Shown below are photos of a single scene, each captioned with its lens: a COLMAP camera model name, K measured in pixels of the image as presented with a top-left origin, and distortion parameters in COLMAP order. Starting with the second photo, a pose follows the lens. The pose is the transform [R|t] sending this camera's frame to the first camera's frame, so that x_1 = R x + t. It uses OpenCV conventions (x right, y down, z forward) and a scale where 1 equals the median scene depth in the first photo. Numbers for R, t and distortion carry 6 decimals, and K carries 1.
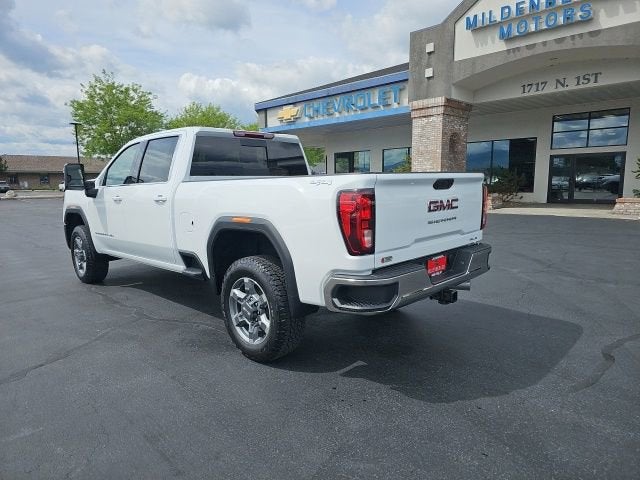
lens RADIAL K [[420.6, 0, 316.7], [0, 420.6, 239.5], [0, 0, 1]] dist [0.049983, -0.034583]
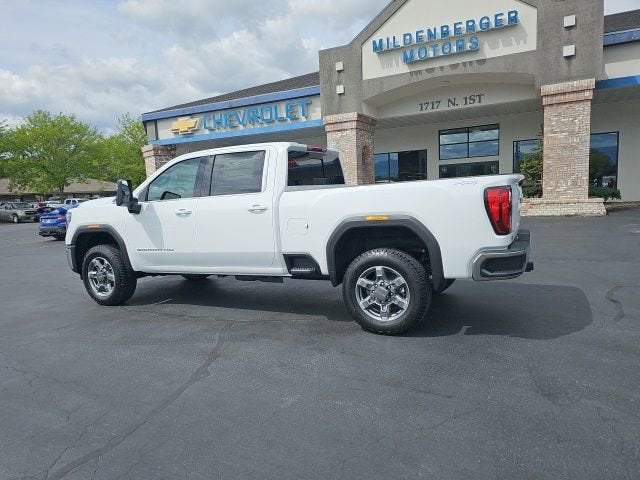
lens RADIAL K [[445.3, 0, 311.9], [0, 445.3, 242.9], [0, 0, 1]] dist [0.064751, -0.056437]
pose [[0.955801, -0.068170, 0.286001, -0.189608], [0.077538, 0.996757, -0.021547, 0.009807], [-0.283605, 0.042770, 0.957987, -0.045166]]
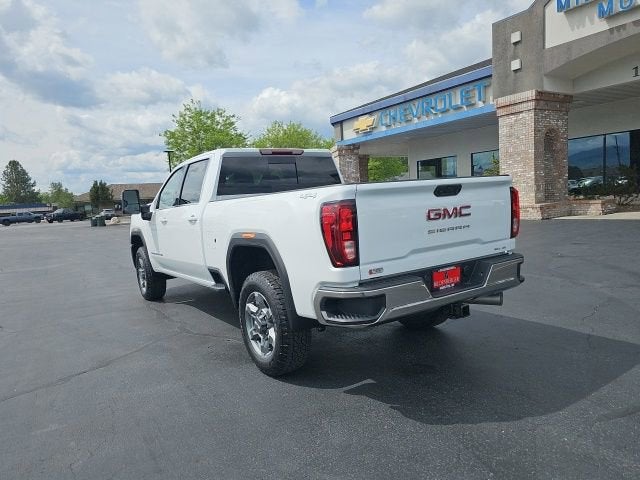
lens RADIAL K [[445.3, 0, 312.0], [0, 445.3, 243.9], [0, 0, 1]] dist [0.064751, -0.056437]
pose [[0.975880, -0.028832, -0.216395, 0.054166], [0.022480, 0.999243, -0.031762, 0.003023], [0.217147, 0.026131, 0.975789, -0.008405]]
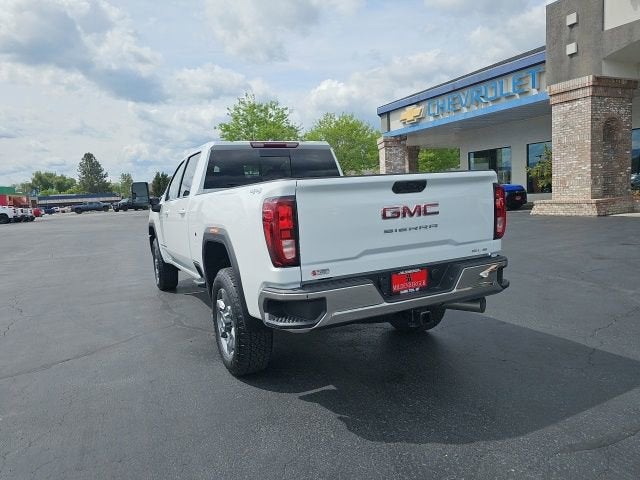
lens RADIAL K [[445.3, 0, 312.1], [0, 445.3, 235.0], [0, 0, 1]] dist [0.064751, -0.056437]
pose [[0.942221, -0.009448, -0.334860, 0.104020], [-0.002116, 0.999414, -0.034152, -0.000169], [0.334986, 0.032887, 0.941649, 0.017973]]
